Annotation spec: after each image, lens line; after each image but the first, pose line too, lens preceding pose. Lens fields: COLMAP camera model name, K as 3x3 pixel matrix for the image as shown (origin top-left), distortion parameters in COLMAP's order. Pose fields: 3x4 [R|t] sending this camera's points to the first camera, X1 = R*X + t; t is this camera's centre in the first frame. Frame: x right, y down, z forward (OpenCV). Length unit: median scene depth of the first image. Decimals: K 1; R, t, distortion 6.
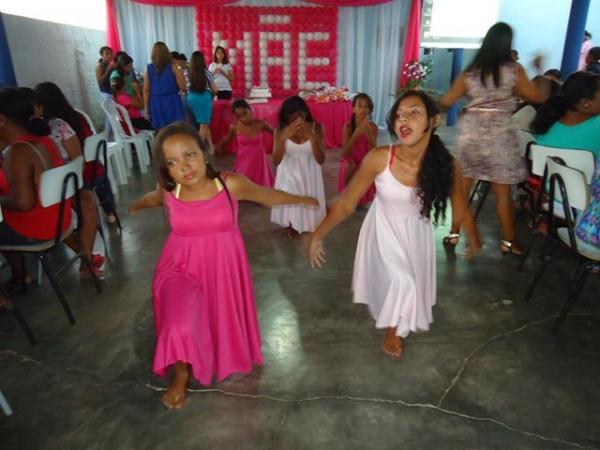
lens RADIAL K [[442.4, 0, 300.6], [0, 442.4, 221.5], [0, 0, 1]] dist [-0.003458, 0.000464]
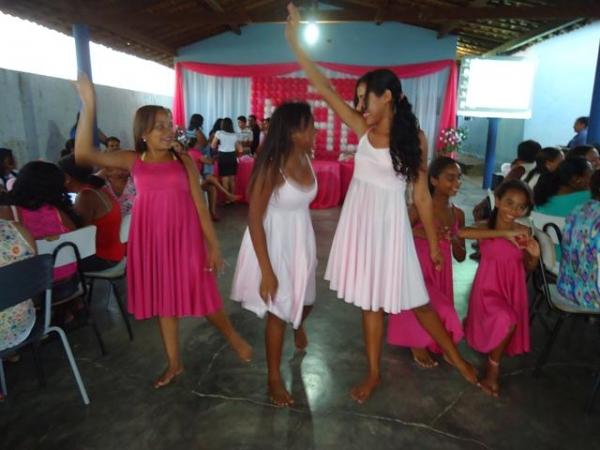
lens RADIAL K [[442.4, 0, 300.7], [0, 442.4, 217.3], [0, 0, 1]] dist [-0.003458, 0.000464]
pose [[0.994386, 0.041465, -0.097352, 0.011739], [-0.053967, 0.990106, -0.129526, 0.006823], [0.091018, 0.134052, 0.986786, -0.055478]]
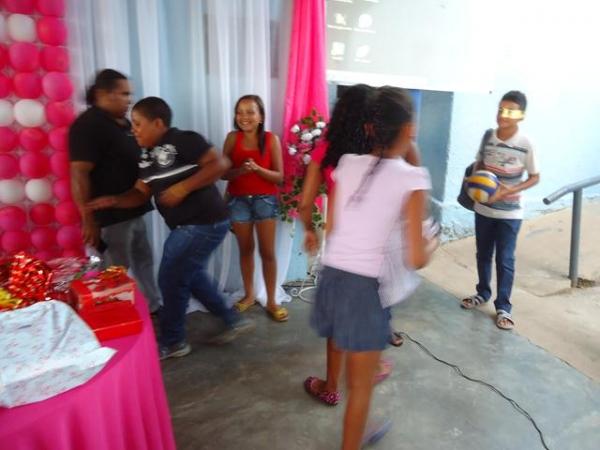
lens RADIAL K [[442.4, 0, 300.2], [0, 442.4, 222.5], [0, 0, 1]] dist [-0.003458, 0.000464]
pose [[0.948209, -0.051146, 0.313503, 0.134132], [0.080135, 0.993546, -0.080284, -0.259260], [-0.307373, 0.101249, 0.946187, 0.695095]]
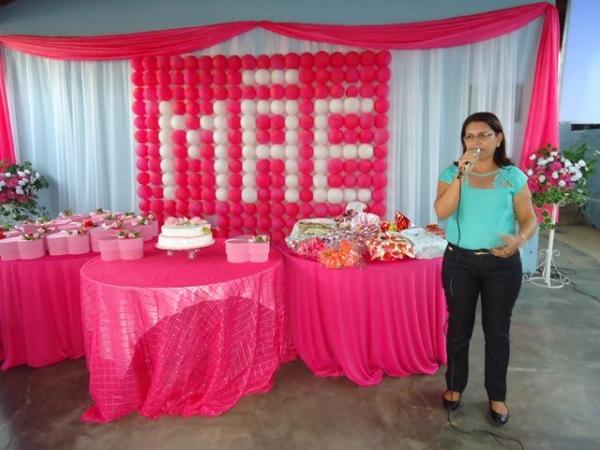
lens RADIAL K [[442.4, 0, 297.5], [0, 442.4, 220.9], [0, 0, 1]] dist [-0.003458, 0.000464]
pose [[0.988181, 0.018249, -0.152203, 0.059417], [-0.043546, 0.985402, -0.164578, -0.197809], [0.146978, 0.169261, 0.974550, 0.509482]]
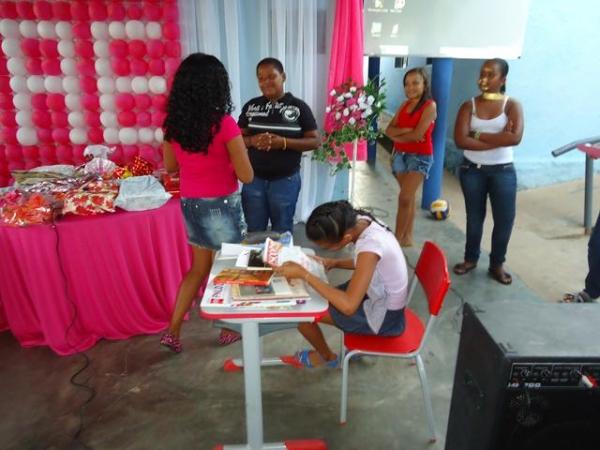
lens RADIAL K [[442.4, 0, 296.3], [0, 442.4, 223.9], [0, 0, 1]] dist [-0.003458, 0.000464]
pose [[0.999670, -0.005500, 0.025088, 0.194188], [0.005953, 0.999820, -0.018026, -0.213053], [-0.024985, 0.018169, 0.999523, 0.551820]]
